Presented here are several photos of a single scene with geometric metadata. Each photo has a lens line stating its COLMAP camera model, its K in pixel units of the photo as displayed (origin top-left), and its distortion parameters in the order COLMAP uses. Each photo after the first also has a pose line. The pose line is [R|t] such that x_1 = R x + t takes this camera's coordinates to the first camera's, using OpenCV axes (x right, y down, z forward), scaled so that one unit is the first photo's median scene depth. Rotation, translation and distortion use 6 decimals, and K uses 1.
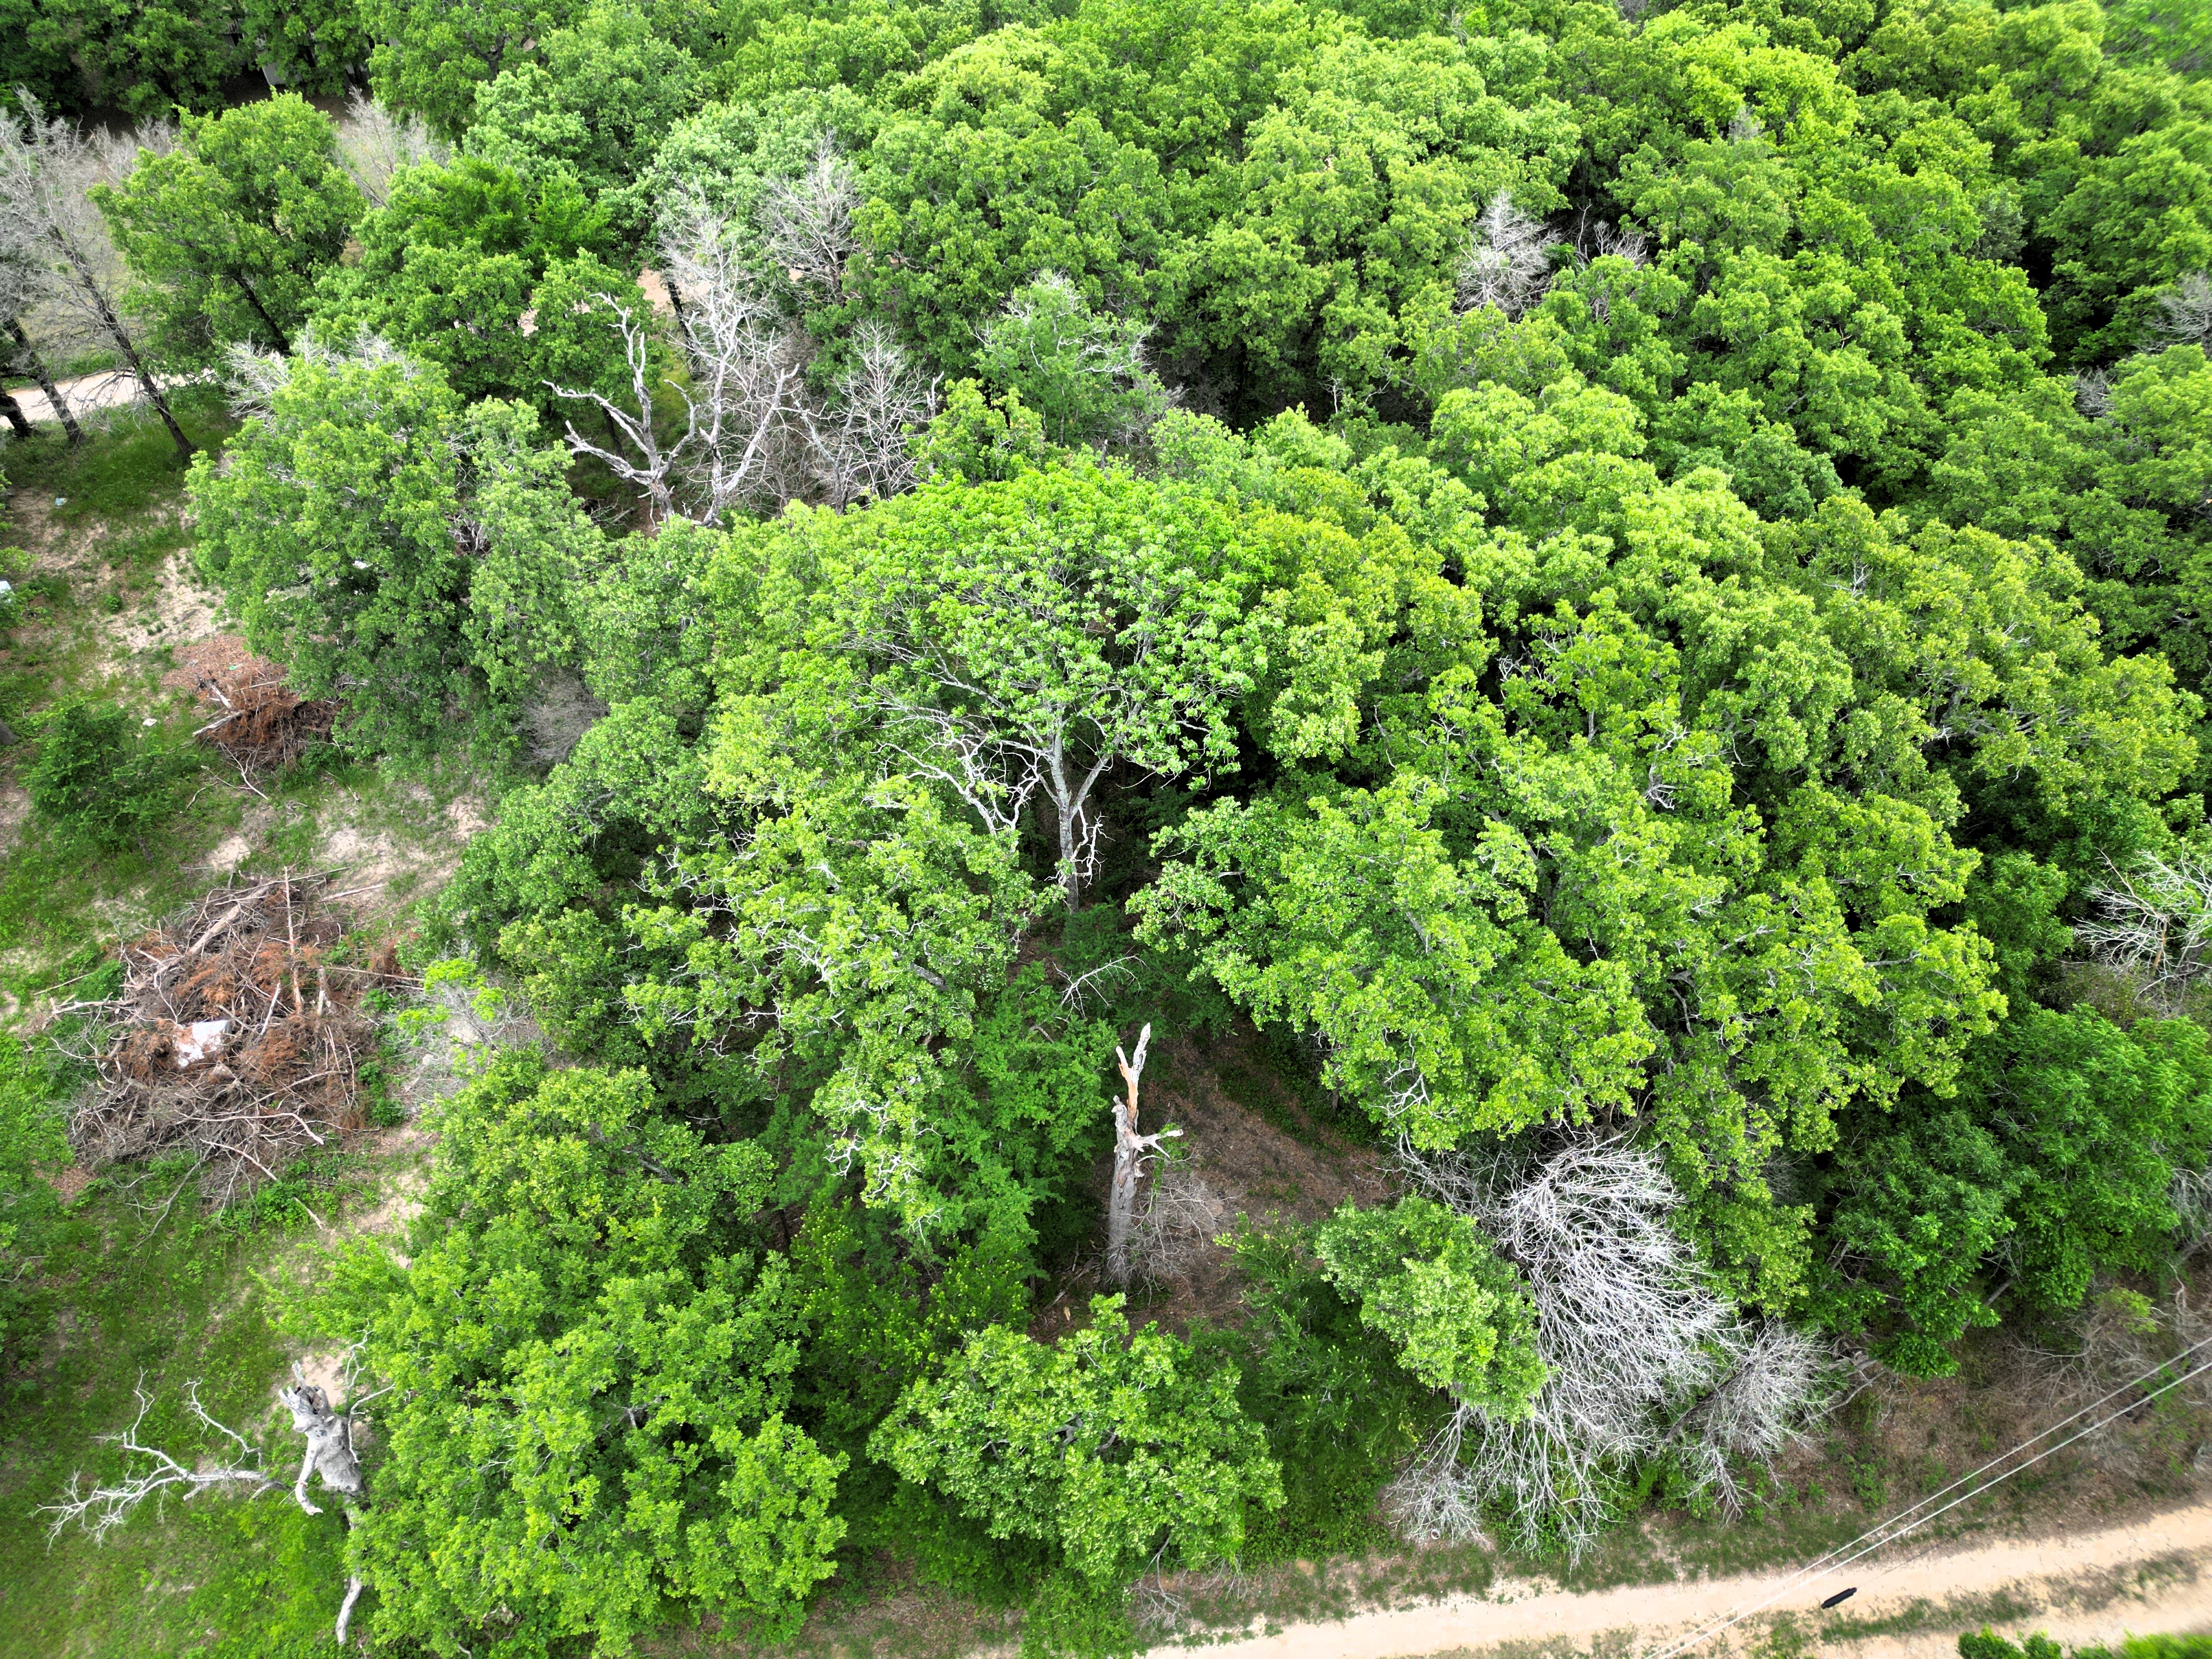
lens RADIAL K [[1537.6, 0, 1104.0], [0, 1537.6, 813.9], [0, 0, 1]] dist [0.041028, -0.041557]
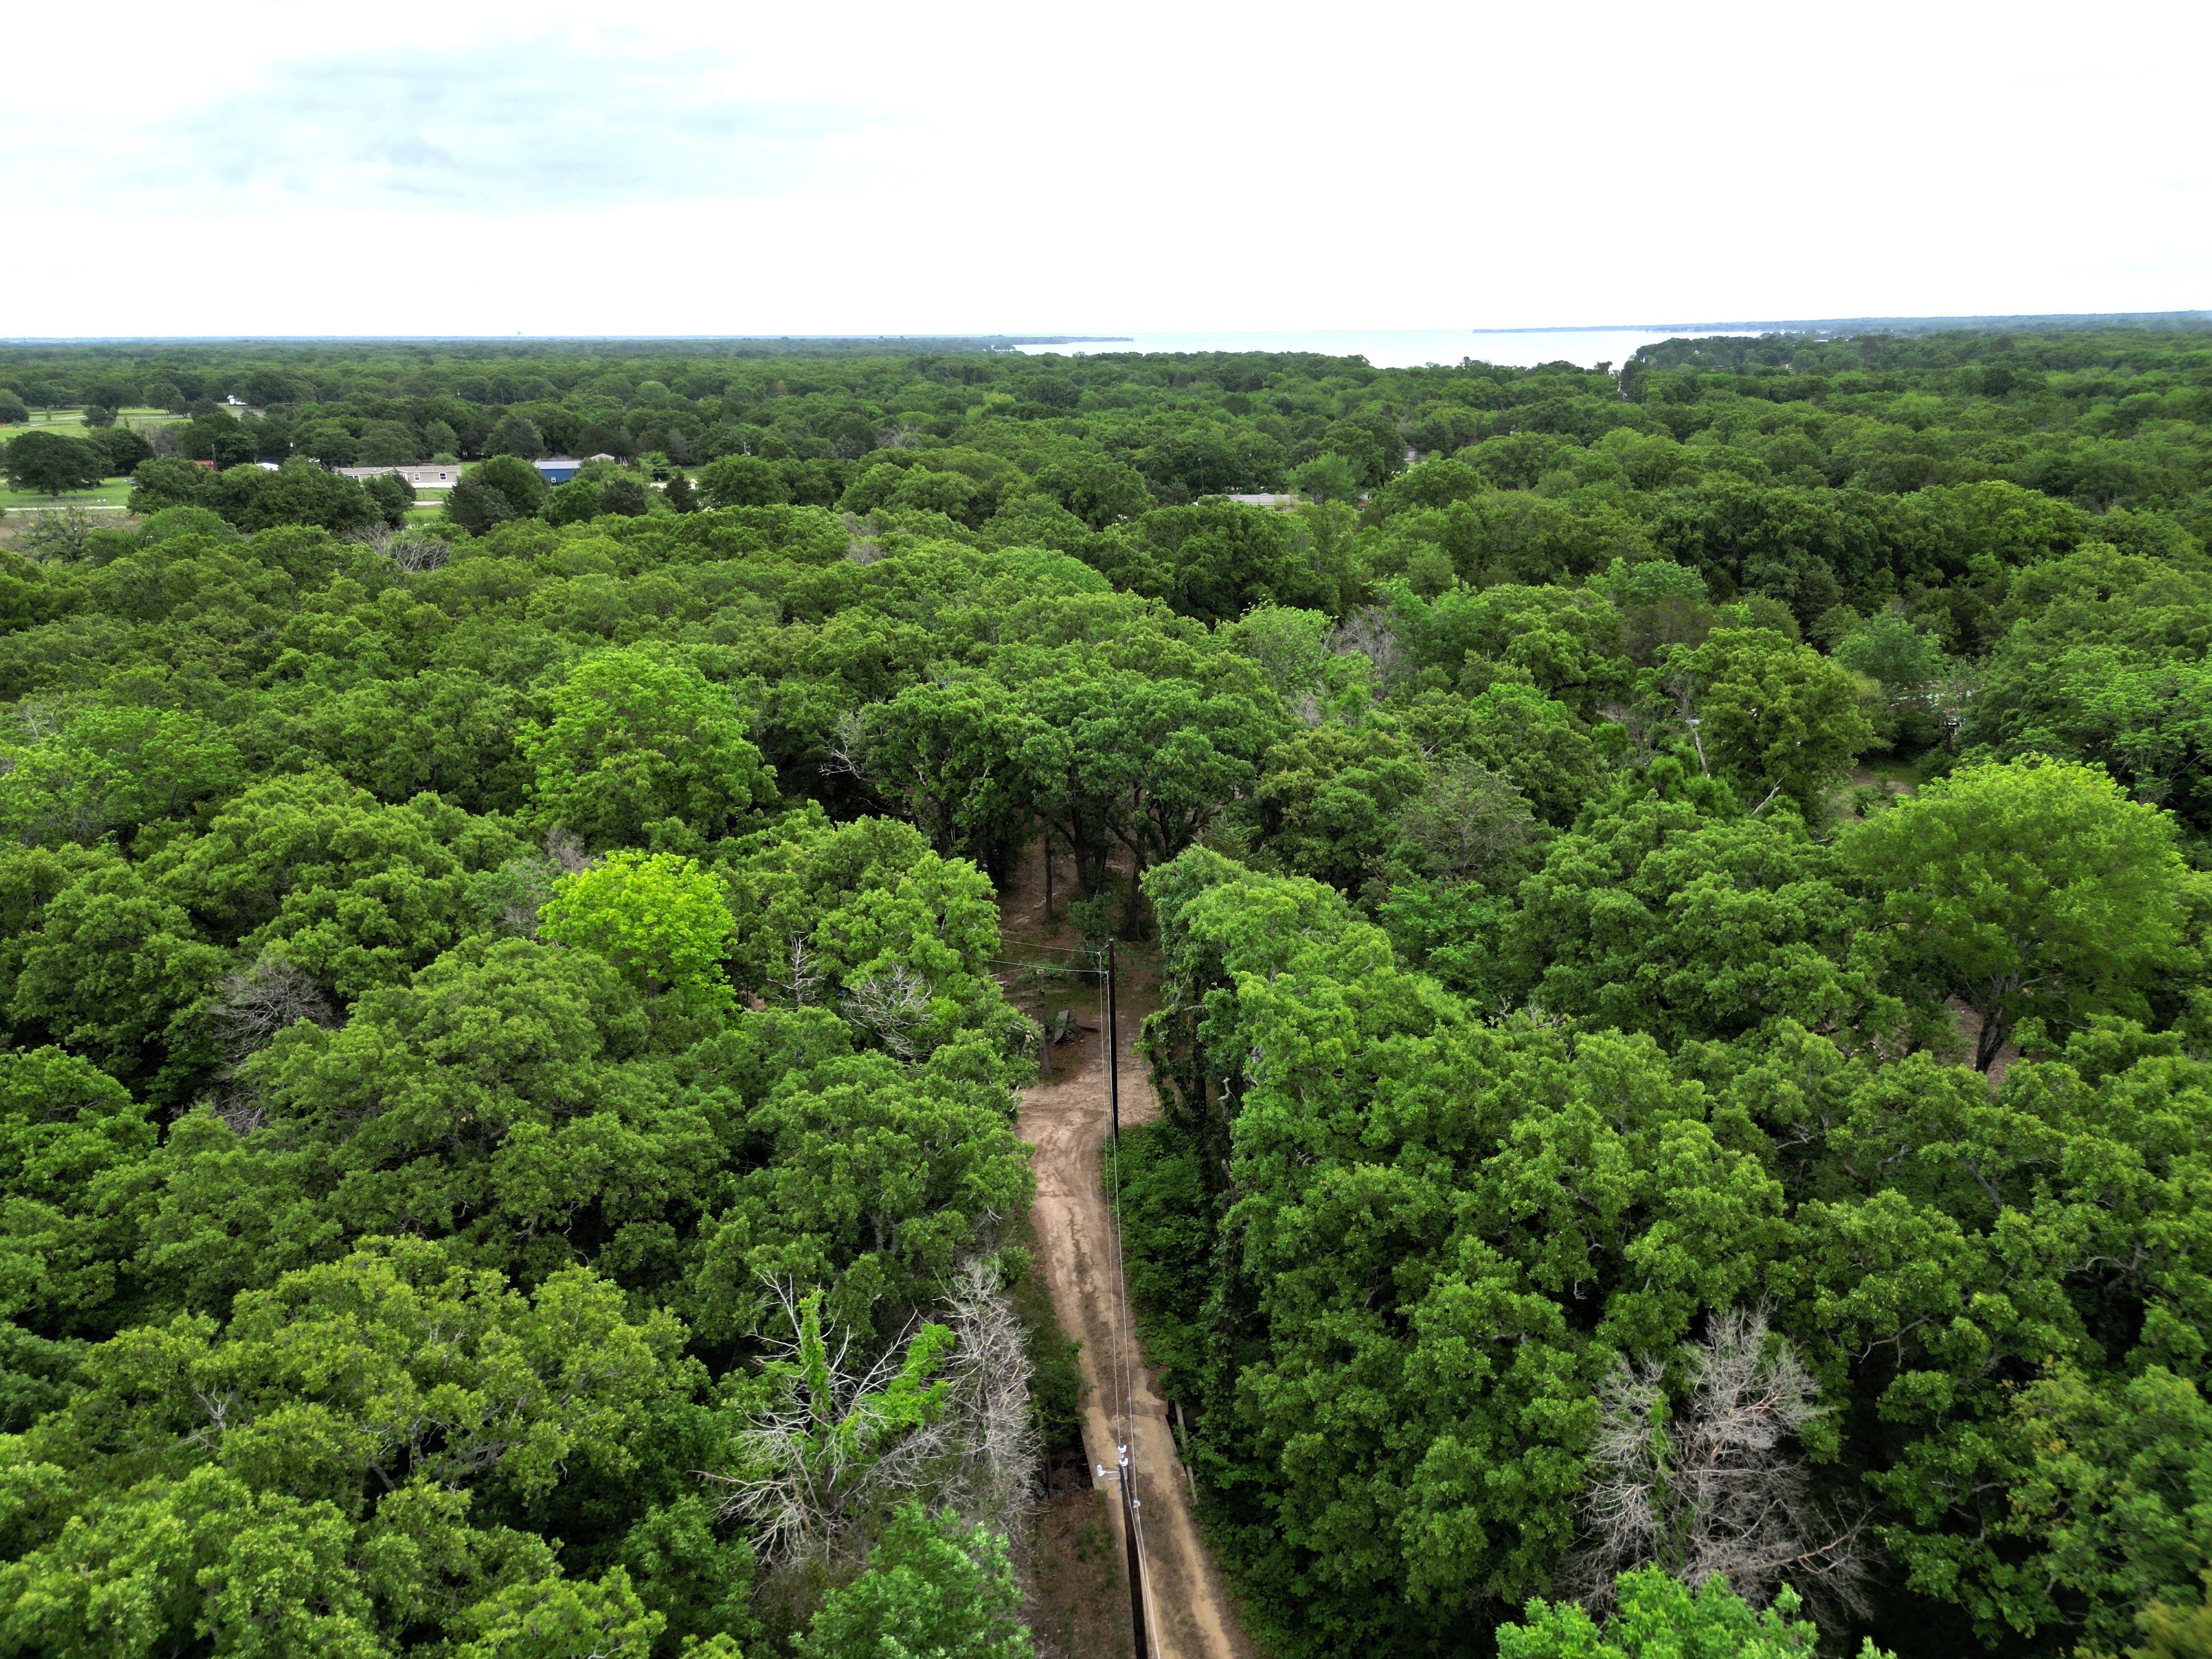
lens RADIAL K [[1537.6, 0, 1104.0], [0, 1537.6, 813.9], [0, 0, 1]] dist [0.041028, -0.041557]
pose [[0.310167, -0.263453, 0.913449, 0.038848], [0.663376, 0.748226, -0.009453, -0.089015], [-0.680976, 0.608892, 0.406844, 0.299151]]
